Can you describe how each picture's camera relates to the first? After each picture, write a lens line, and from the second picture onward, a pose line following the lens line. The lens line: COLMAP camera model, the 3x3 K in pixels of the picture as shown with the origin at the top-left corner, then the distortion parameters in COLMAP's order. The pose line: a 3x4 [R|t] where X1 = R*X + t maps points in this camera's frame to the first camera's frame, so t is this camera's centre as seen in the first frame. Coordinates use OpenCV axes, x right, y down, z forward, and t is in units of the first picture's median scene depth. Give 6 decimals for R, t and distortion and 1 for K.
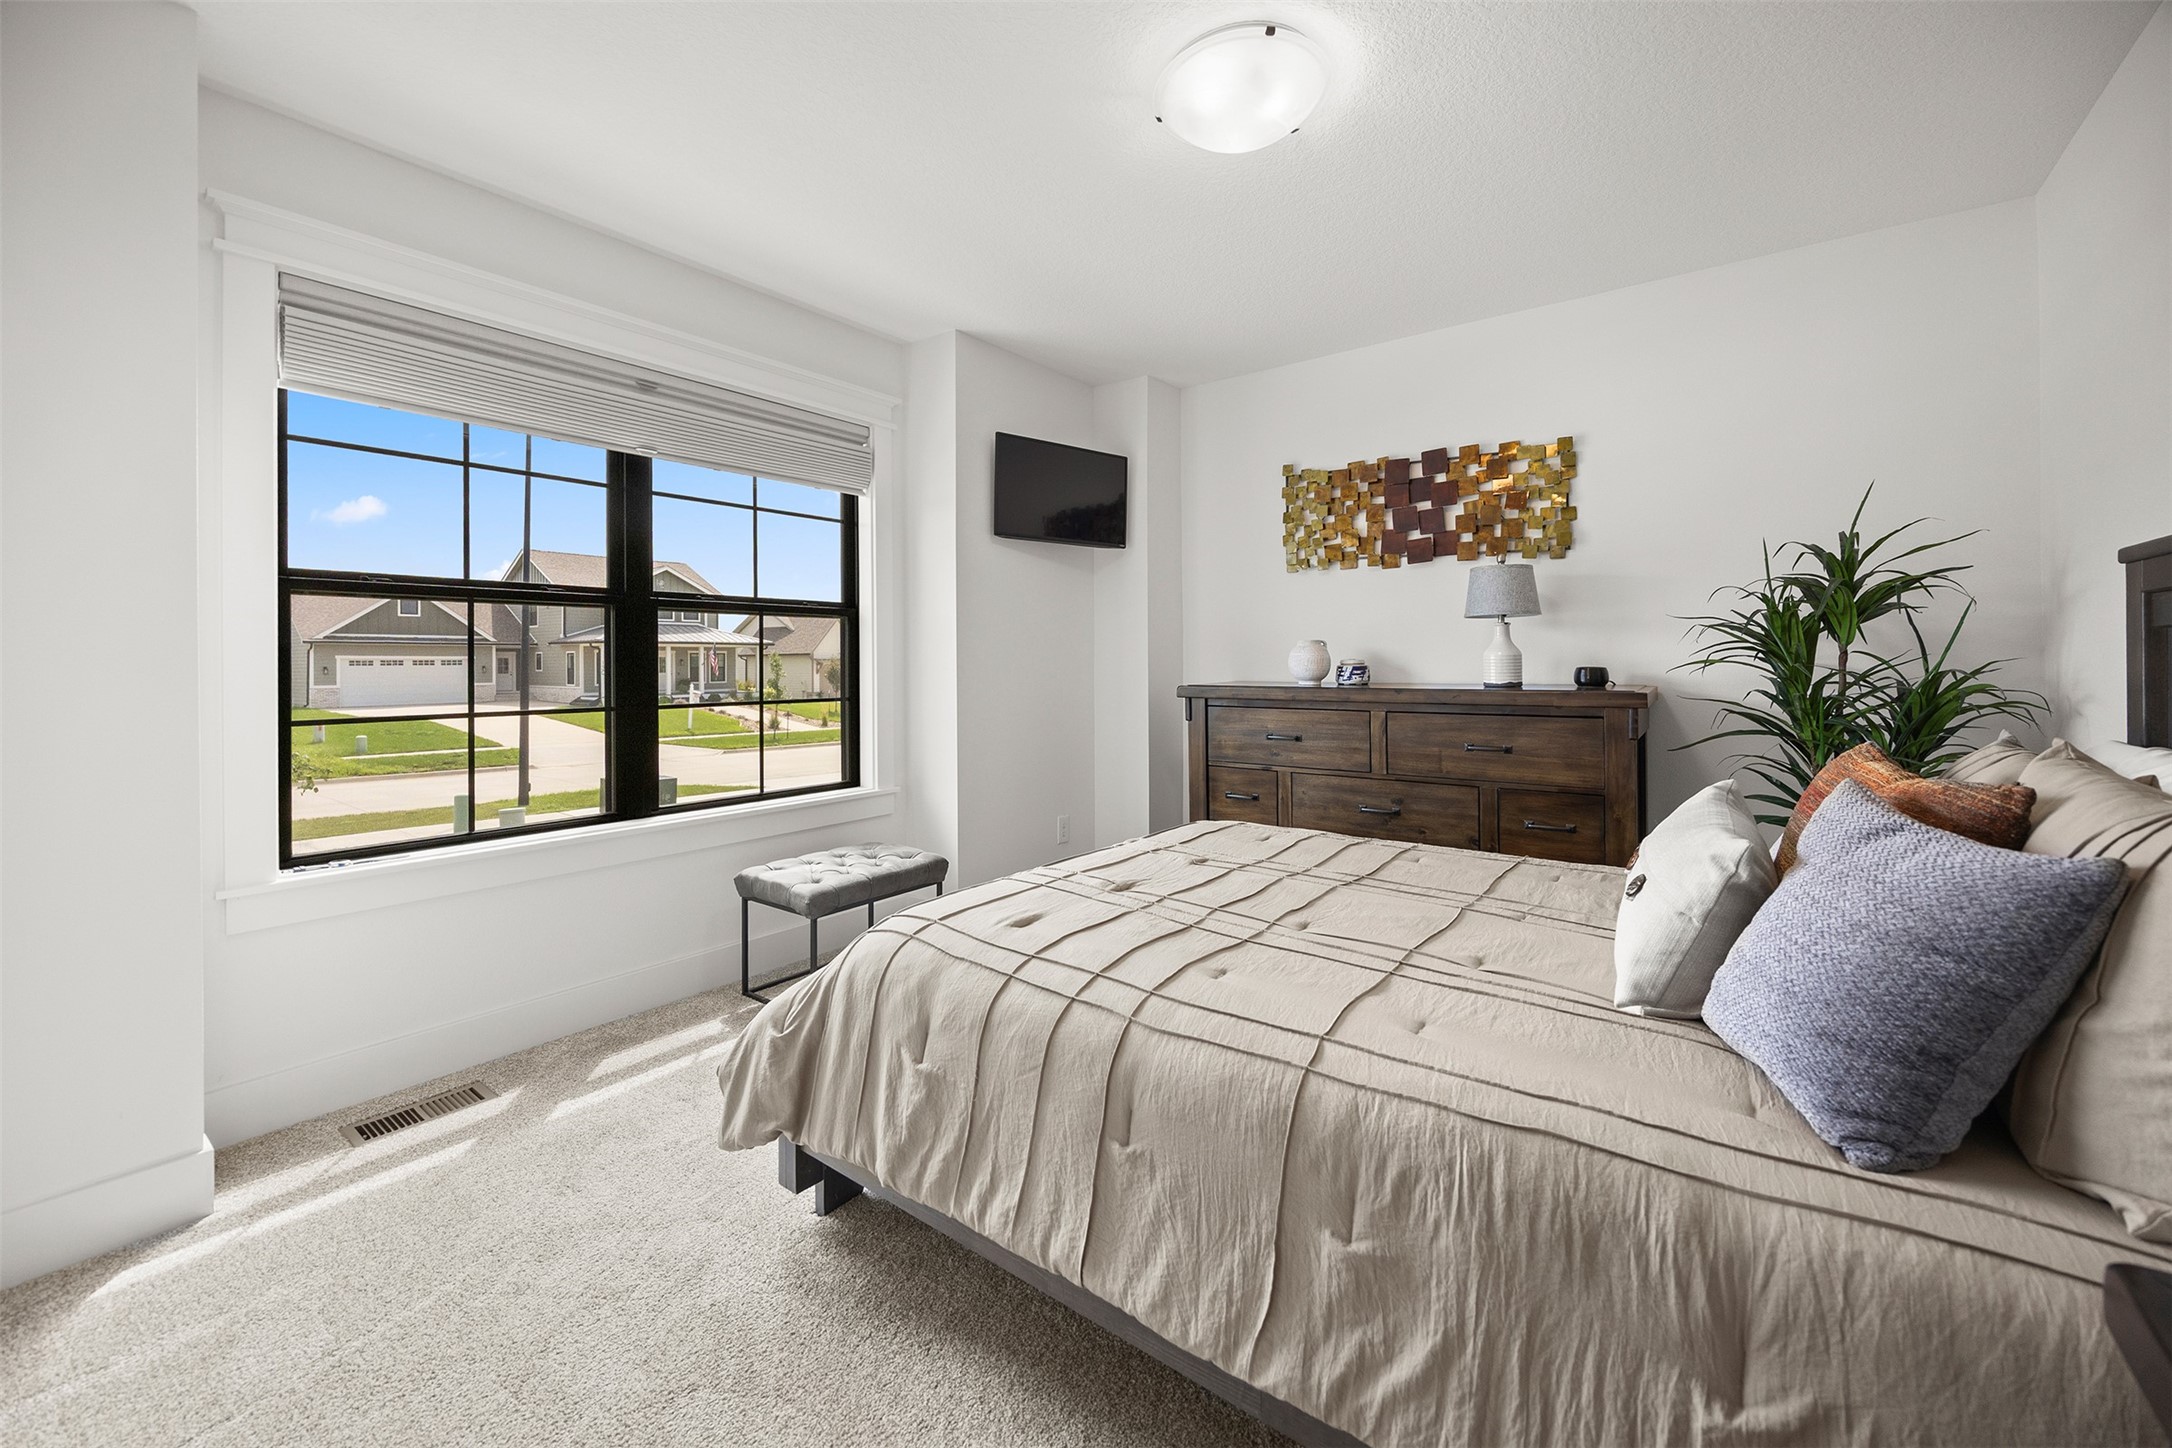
lens RADIAL K [[856.8, 0, 1076.9], [0, 856.8, 653.0], [0, 0, 1]] dist [-0.011025, -0.000005]
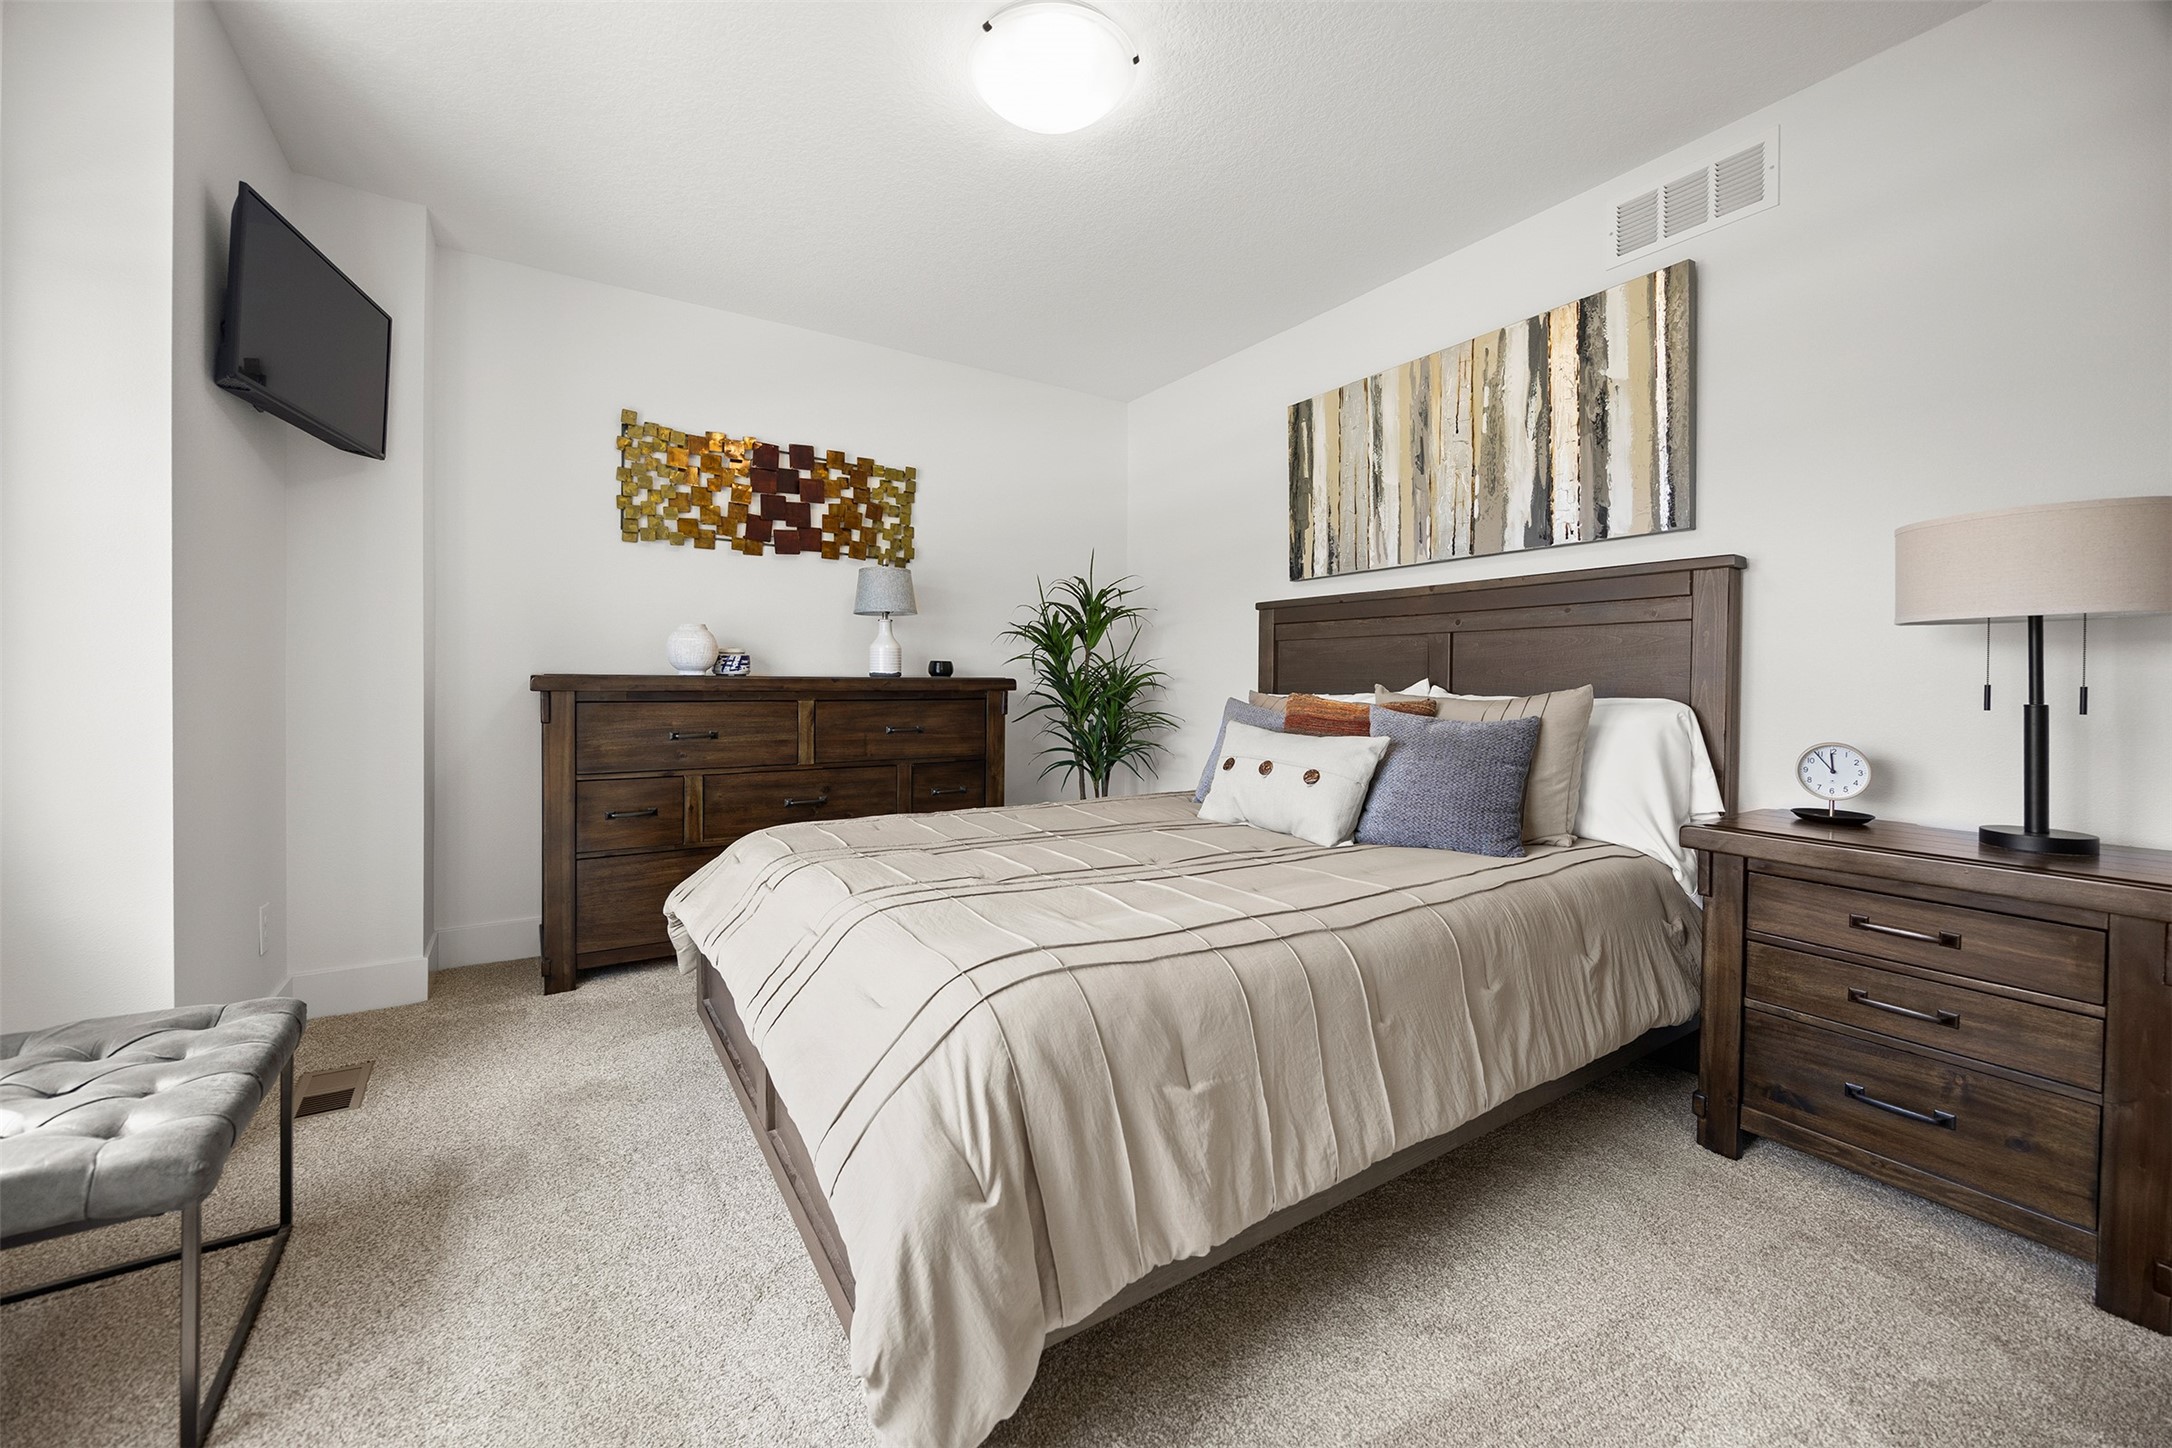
lens RADIAL K [[839.7, 0, 1089.7], [0, 839.7, 677.1], [0, 0, 1]] dist [-0.002209, -0.000025]
pose [[0.326826, 0.009993, 0.945032, -0.421235], [-0.016415, 0.999853, -0.004896, 0.038063], [-0.944942, -0.013913, 0.326942, 0.356522]]
